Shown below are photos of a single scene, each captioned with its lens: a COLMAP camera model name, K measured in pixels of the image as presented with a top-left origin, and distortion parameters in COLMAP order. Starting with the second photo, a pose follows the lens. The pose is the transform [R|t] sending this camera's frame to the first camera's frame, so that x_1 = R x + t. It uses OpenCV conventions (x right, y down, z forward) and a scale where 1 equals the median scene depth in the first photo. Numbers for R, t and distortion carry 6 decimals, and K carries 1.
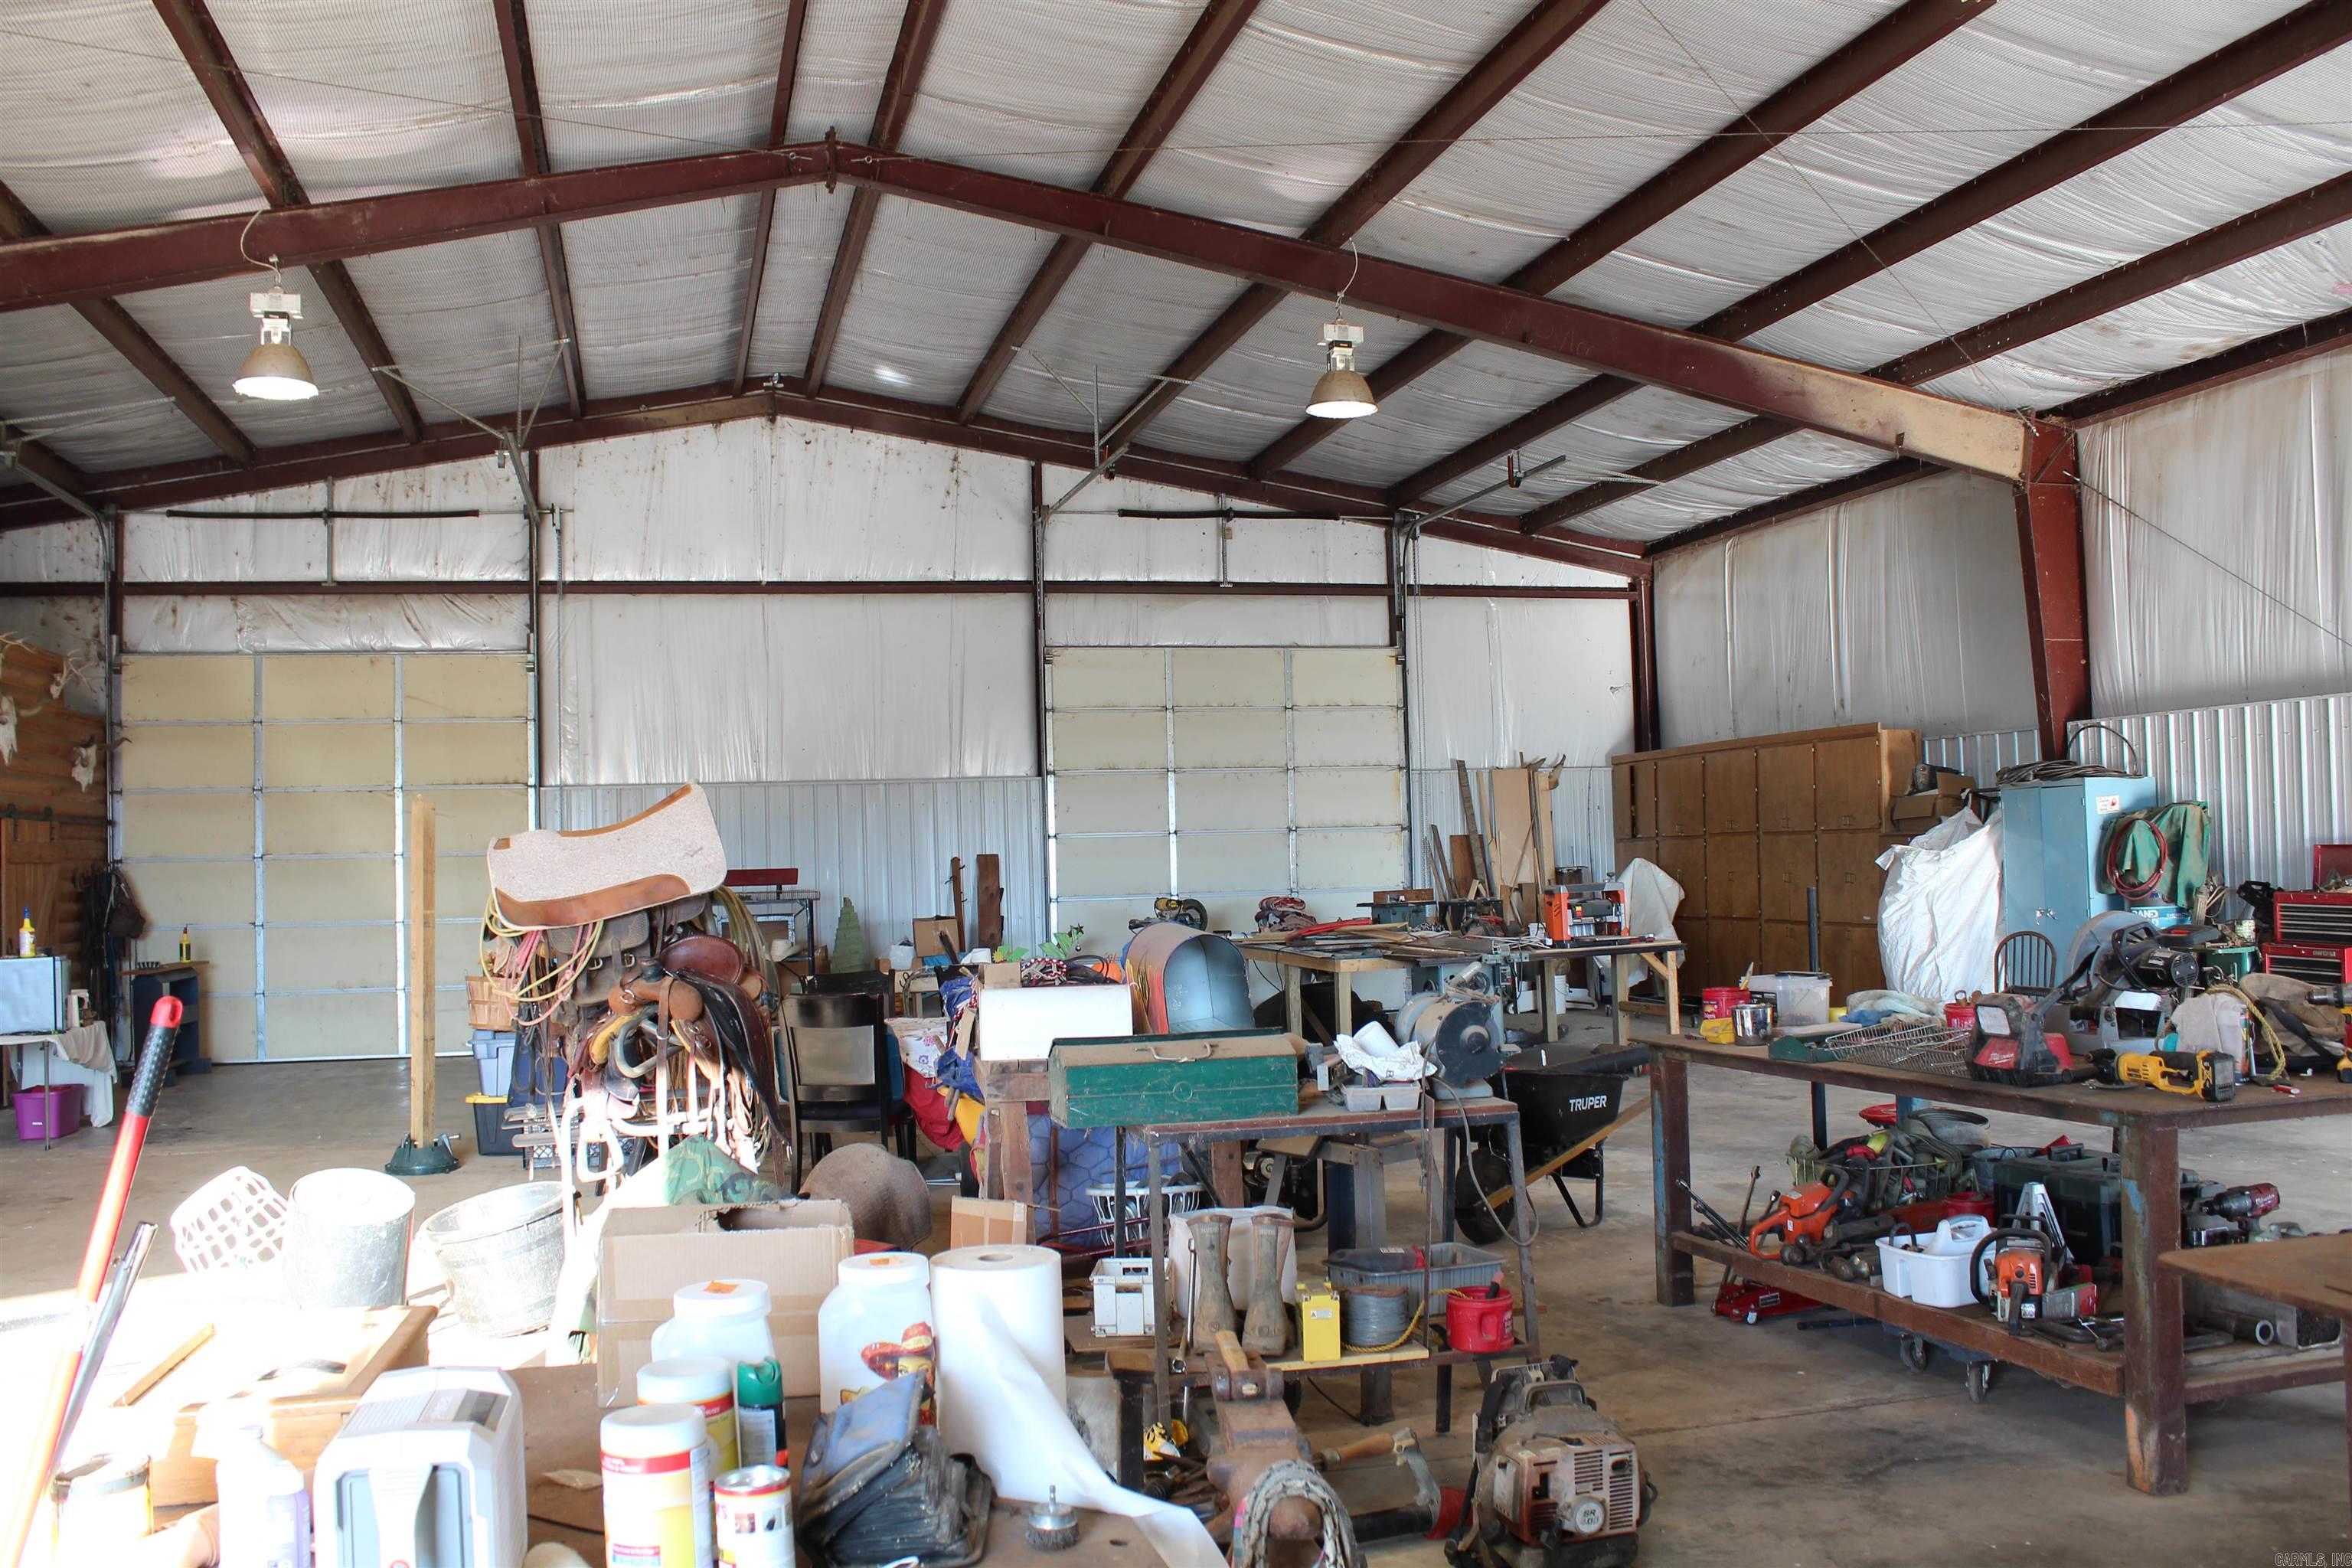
lens RADIAL K [[1950.5, 0, 1157.8], [0, 1950.5, 790.0], [0, 0, 1]] dist [-0.166168, 0.148270]
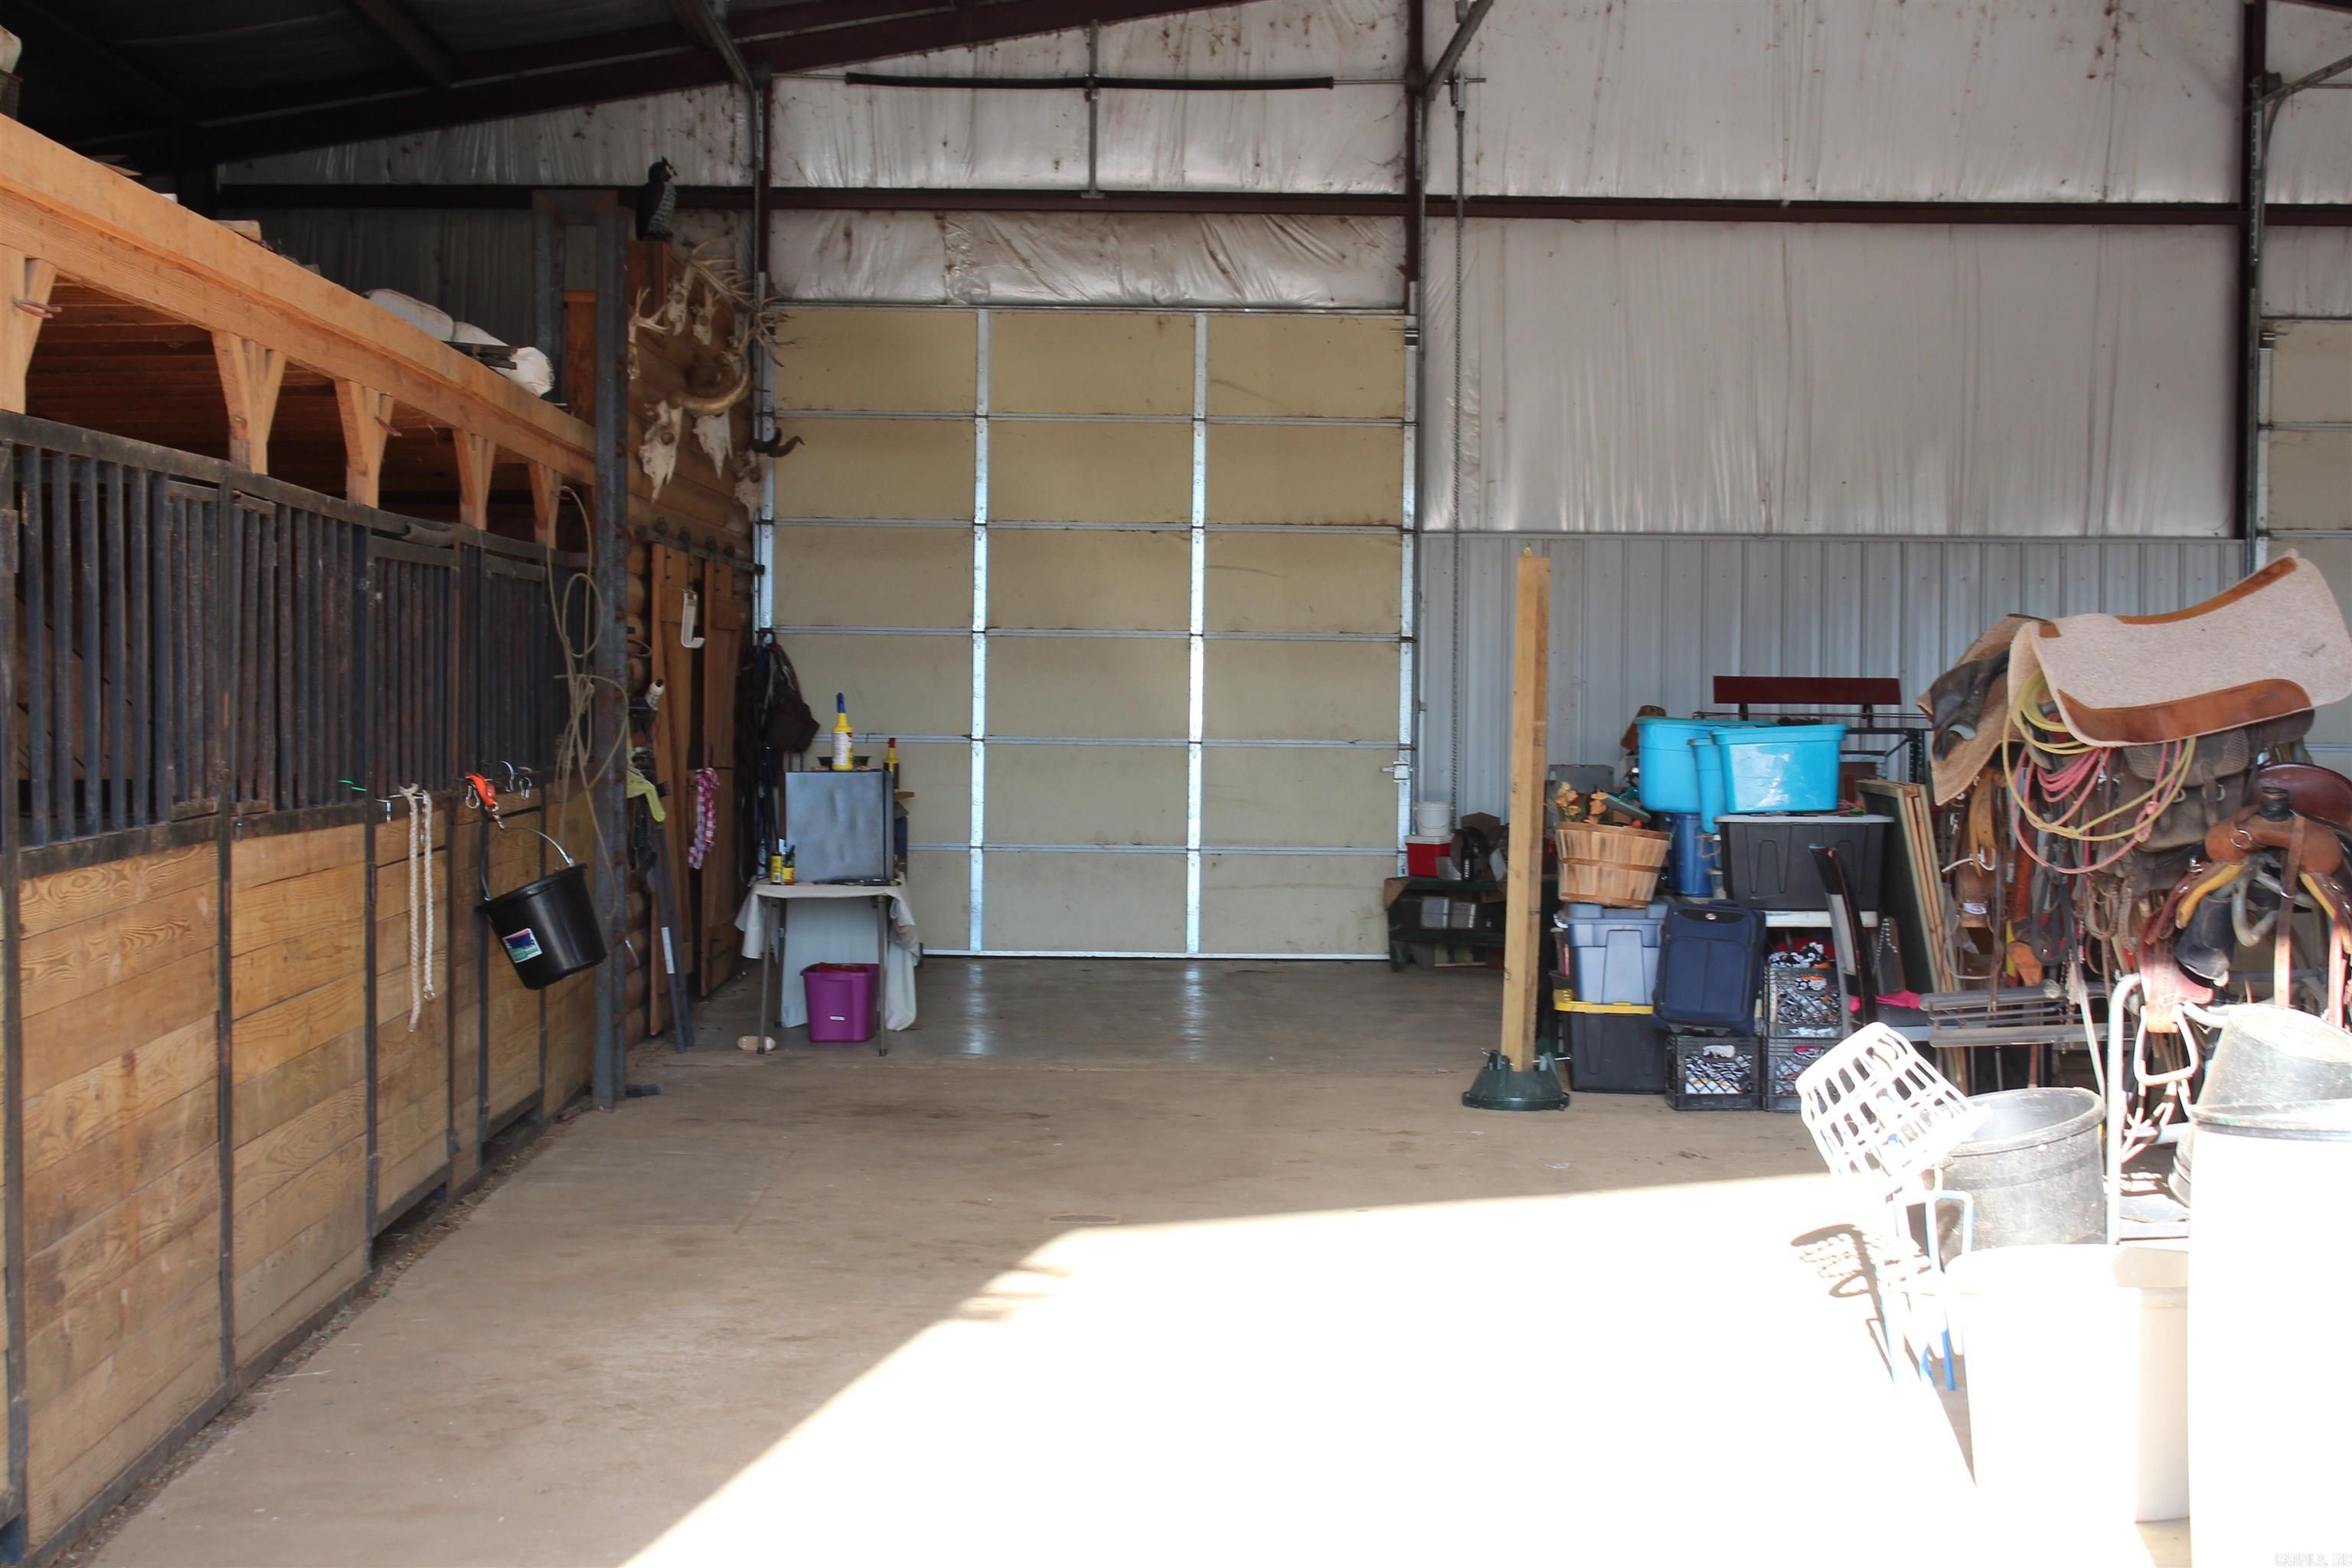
lens RADIAL K [[3682.3, 0, 1176.0], [0, 3682.3, 784.0], [0, 0, 1]] dist [-0.005230, -0.071238]
pose [[0.972692, 0.043775, -0.227936, -0.126548], [-0.028656, 0.997189, 0.069225, -0.000680], [0.230326, -0.060803, 0.971212, -0.176845]]
